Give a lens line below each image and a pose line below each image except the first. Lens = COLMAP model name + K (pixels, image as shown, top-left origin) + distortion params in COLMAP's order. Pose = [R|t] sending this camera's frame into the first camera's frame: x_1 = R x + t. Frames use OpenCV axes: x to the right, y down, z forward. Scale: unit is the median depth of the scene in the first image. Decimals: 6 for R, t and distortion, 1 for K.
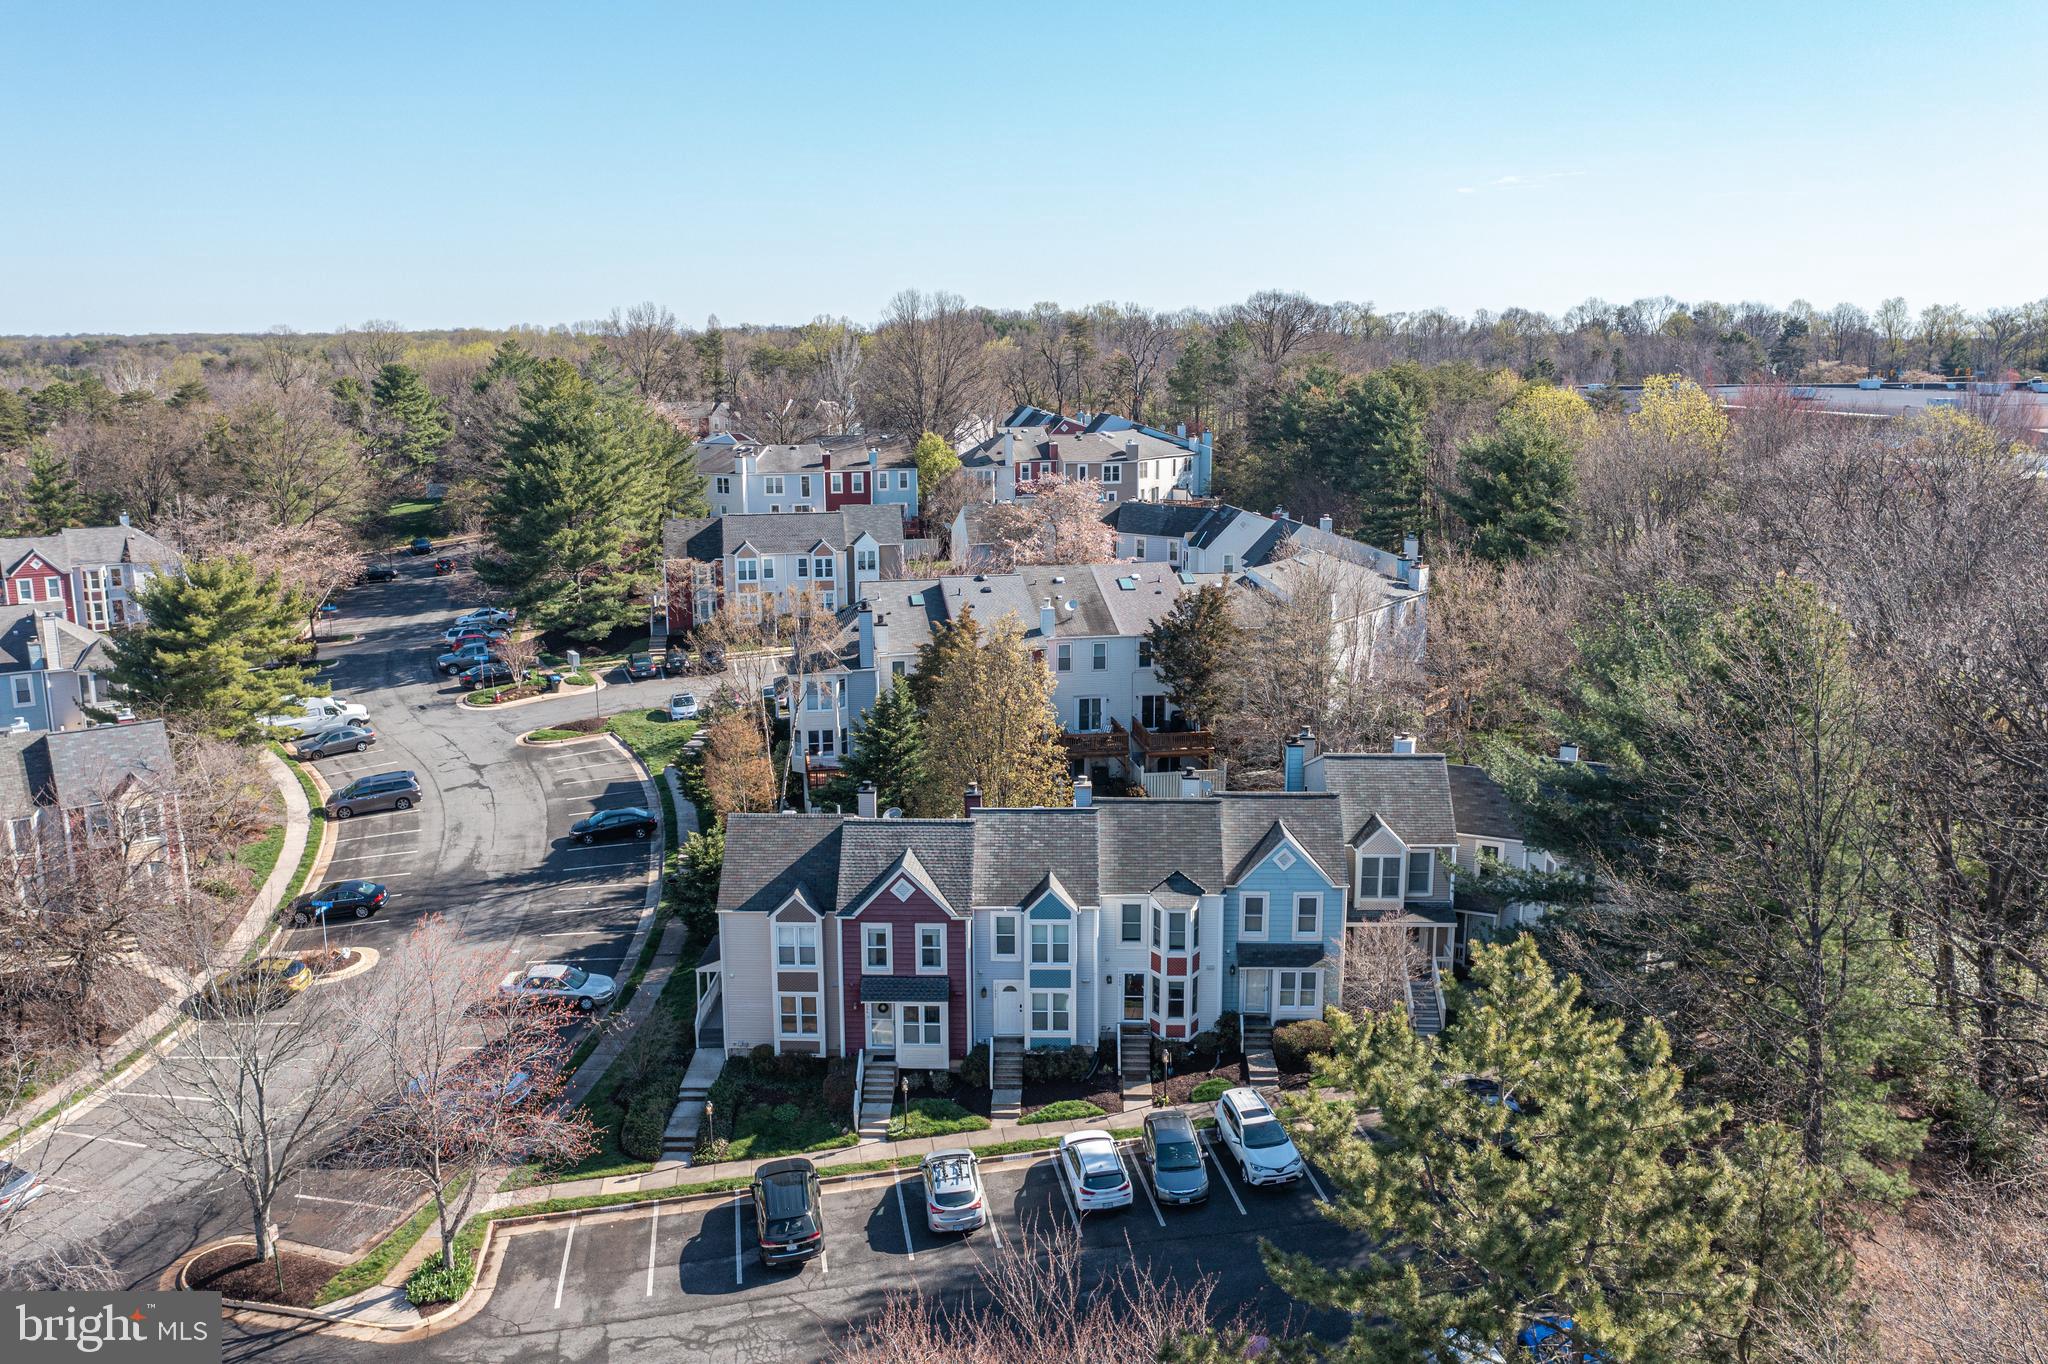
lens RADIAL K [[1639.5, 0, 1023.0], [0, 1639.5, 677.5], [0, 0, 1]] dist [-0.008268, 0.012108]
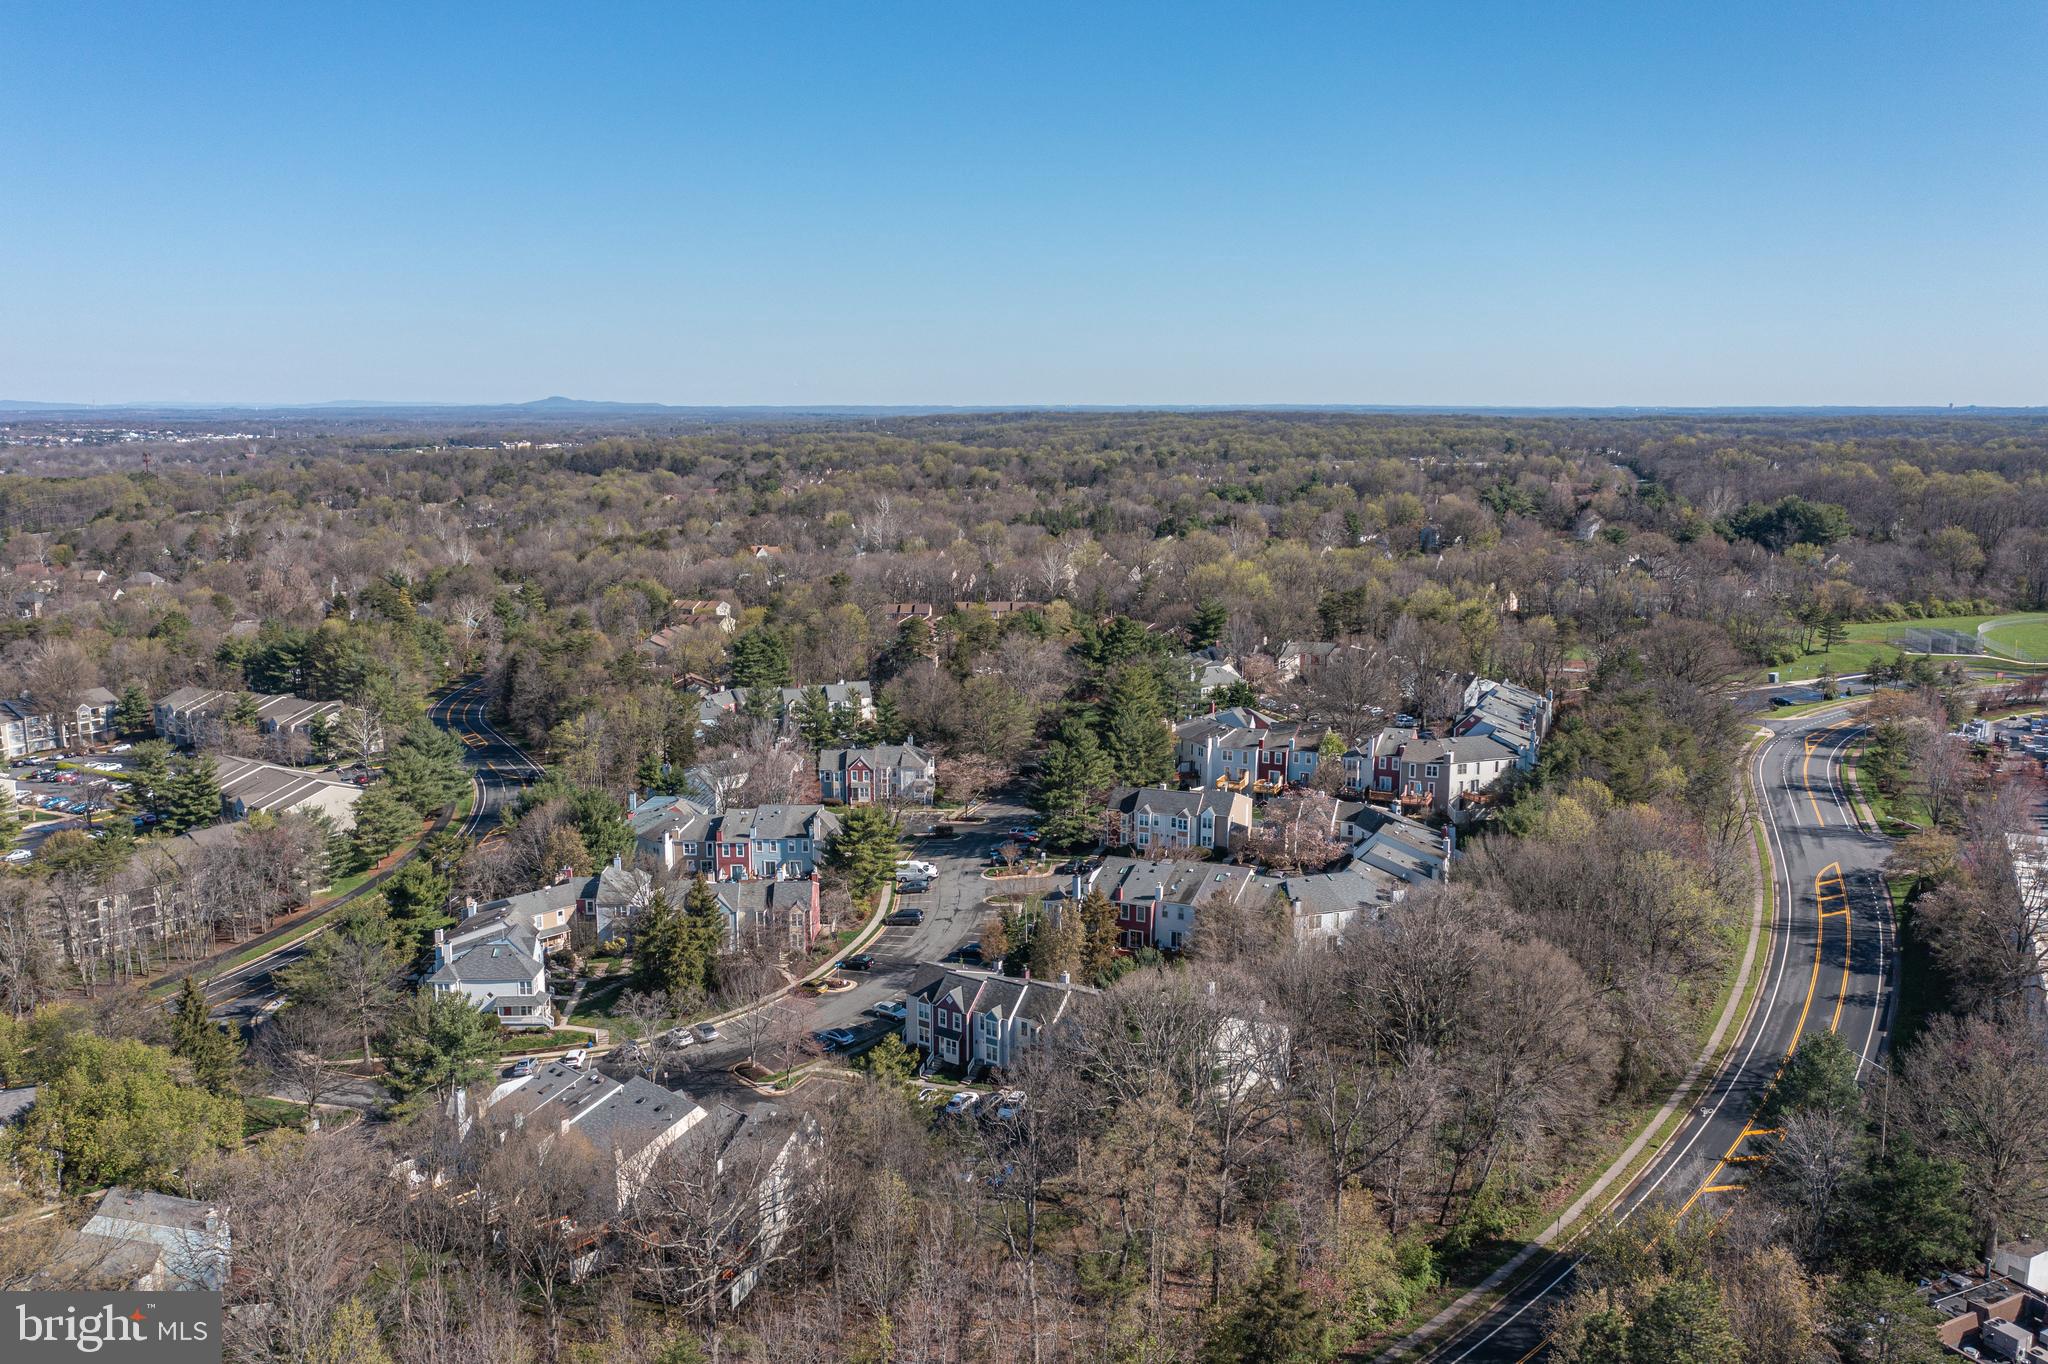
lens RADIAL K [[1639.5, 0, 1023.0], [0, 1639.5, 677.5], [0, 0, 1]] dist [-0.008268, 0.012108]
pose [[0.825333, 0.095867, -0.556449, 1.566695], [-0.115684, 0.993286, -0.000458, -0.443533], [0.552669, 0.064751, 0.830882, -1.357701]]
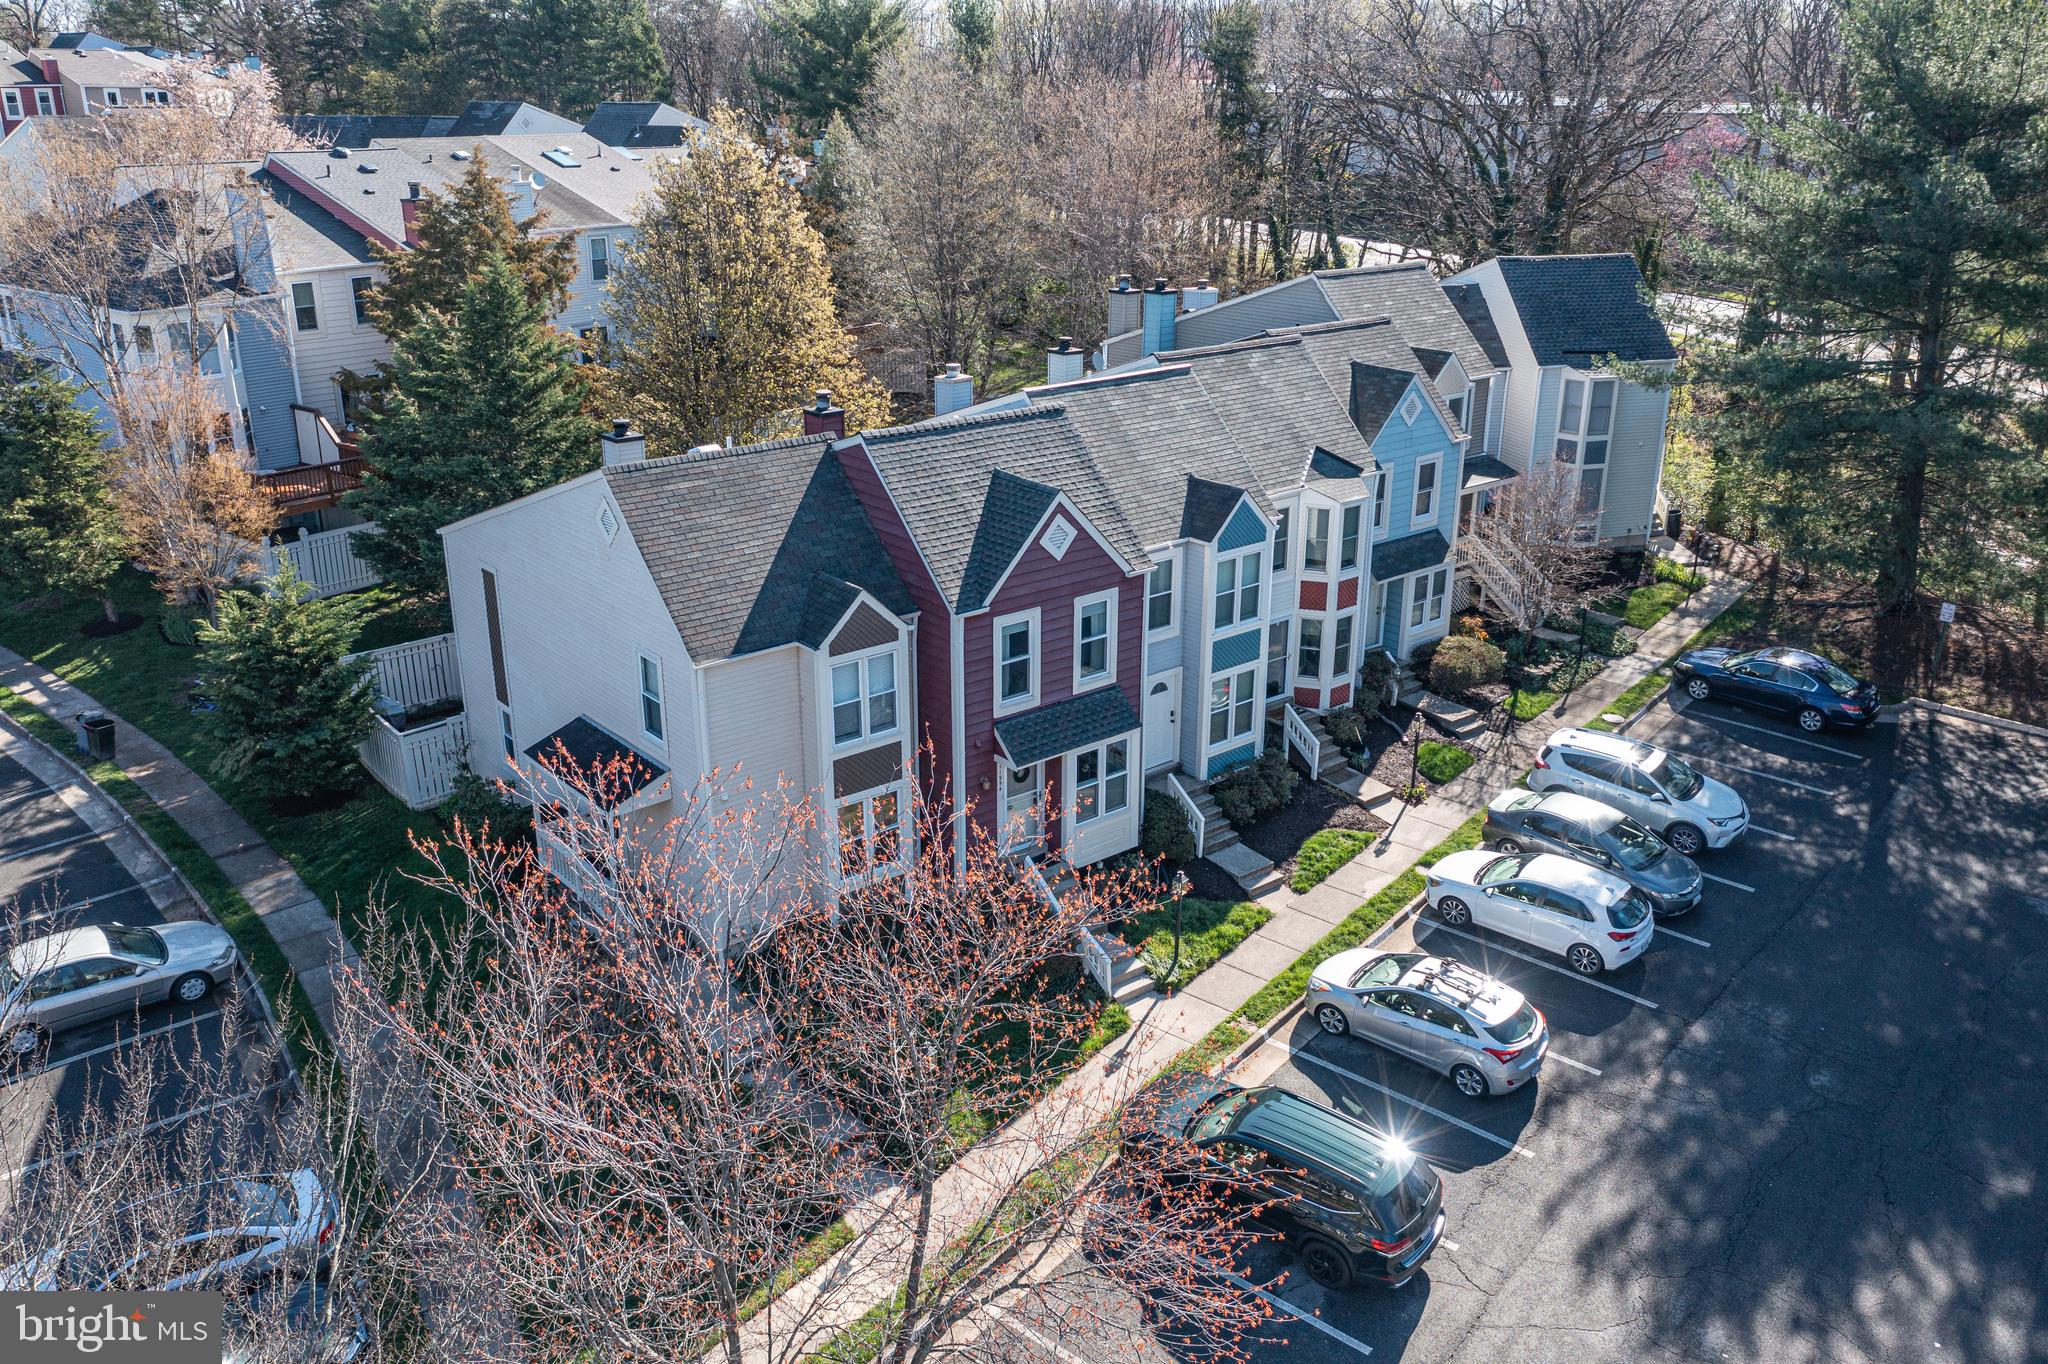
lens RADIAL K [[1639.5, 0, 1023.0], [0, 1639.5, 677.5], [0, 0, 1]] dist [-0.008268, 0.012108]
pose [[0.748036, -0.220781, 0.625858, -0.405412], [0.130444, 0.973559, 0.187529, 0.072609], [-0.650712, -0.058639, 0.757057, 0.599354]]
